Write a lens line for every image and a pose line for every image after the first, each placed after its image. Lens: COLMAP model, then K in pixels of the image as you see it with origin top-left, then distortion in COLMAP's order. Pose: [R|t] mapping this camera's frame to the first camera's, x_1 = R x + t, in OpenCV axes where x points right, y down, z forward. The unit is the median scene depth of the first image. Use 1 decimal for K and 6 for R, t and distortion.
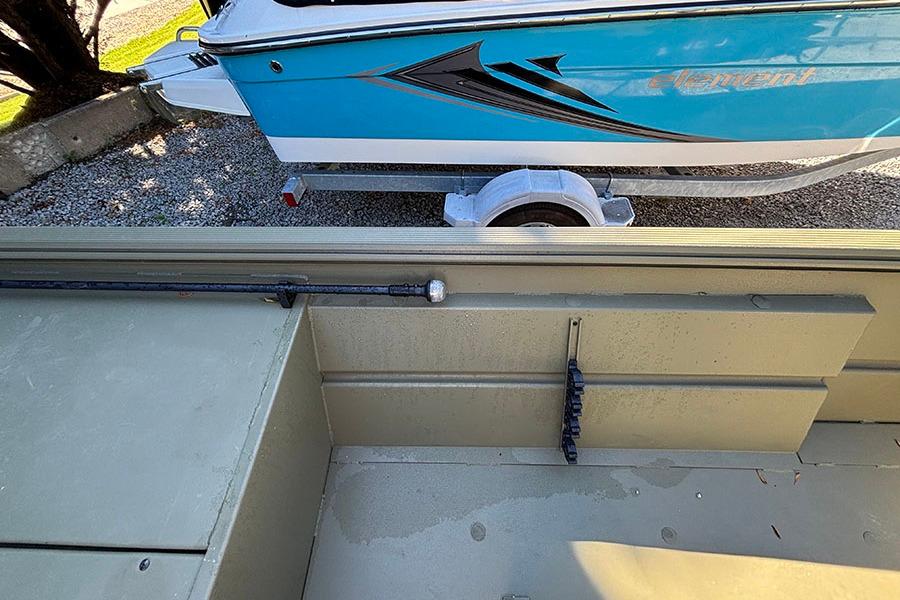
lens RADIAL K [[361.8, 0, 451.0], [0, 361.8, 295.8], [0, 0, 1]] dist [0.000803, 0.000097]
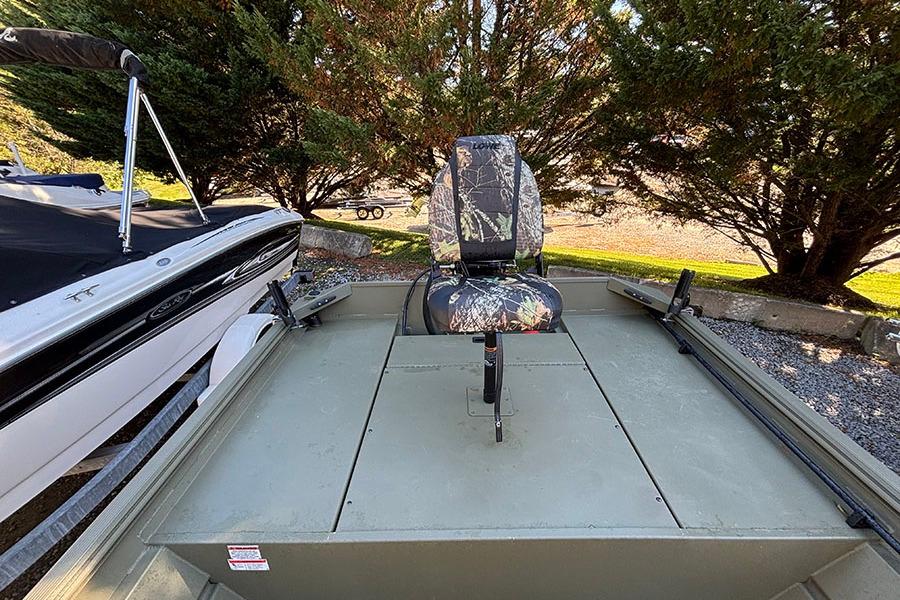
lens RADIAL K [[361.8, 0, 451.0], [0, 361.8, 295.8], [0, 0, 1]] dist [0.000803, 0.000097]
pose [[0.007903, 0.430538, -0.902538, 0.080426], [-0.780664, 0.566689, 0.263492, 0.084852], [0.624901, 0.702497, 0.340583, -0.208104]]
